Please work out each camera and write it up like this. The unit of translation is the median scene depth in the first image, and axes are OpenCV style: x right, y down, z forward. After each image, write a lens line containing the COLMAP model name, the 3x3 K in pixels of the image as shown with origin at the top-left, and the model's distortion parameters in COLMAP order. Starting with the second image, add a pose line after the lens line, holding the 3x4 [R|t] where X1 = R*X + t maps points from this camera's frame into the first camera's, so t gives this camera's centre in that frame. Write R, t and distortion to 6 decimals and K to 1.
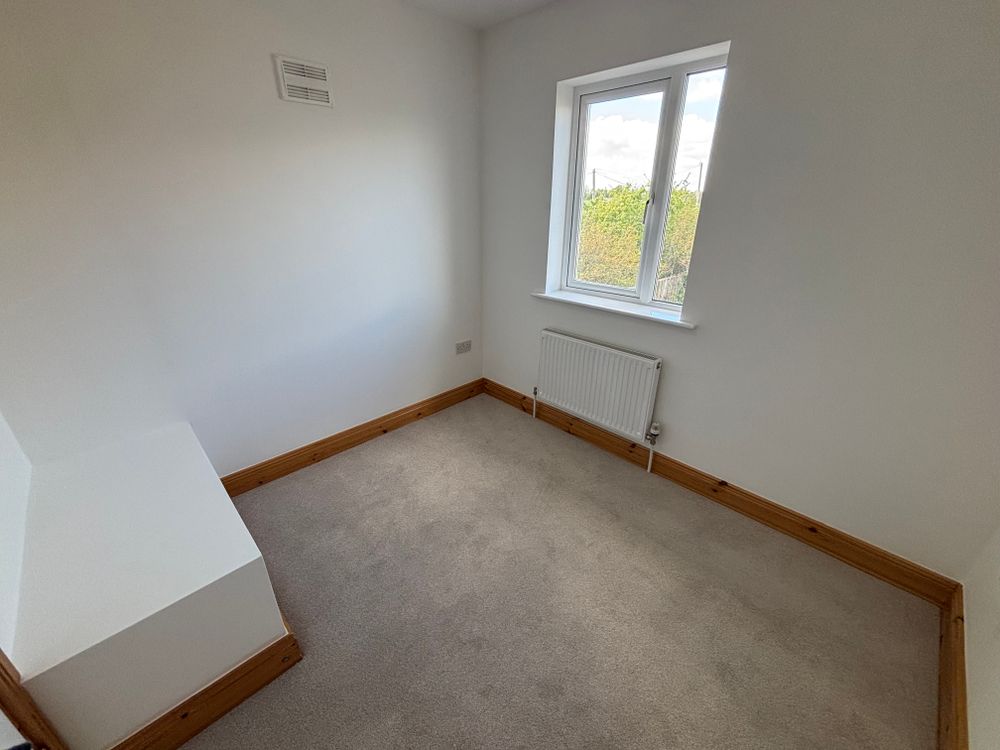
lens RADIAL K [[406.3, 0, 500.7], [0, 406.3, 375.8], [0, 0, 1]] dist [0.002079, -0.000303]
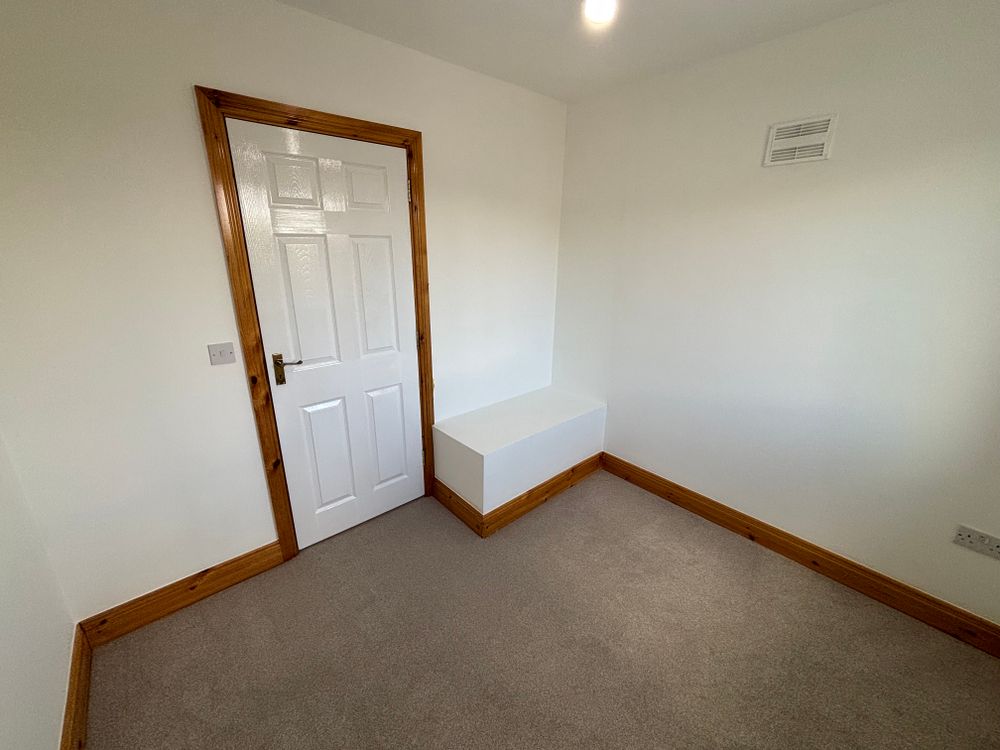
lens RADIAL K [[406.3, 0, 499.1], [0, 406.3, 377.0], [0, 0, 1]] dist [0.002079, -0.000303]
pose [[-0.067383, 0.298996, -0.951872, 0.586976], [-0.414531, 0.859410, 0.299297, -0.237892], [0.907537, 0.414748, 0.066034, 0.509168]]
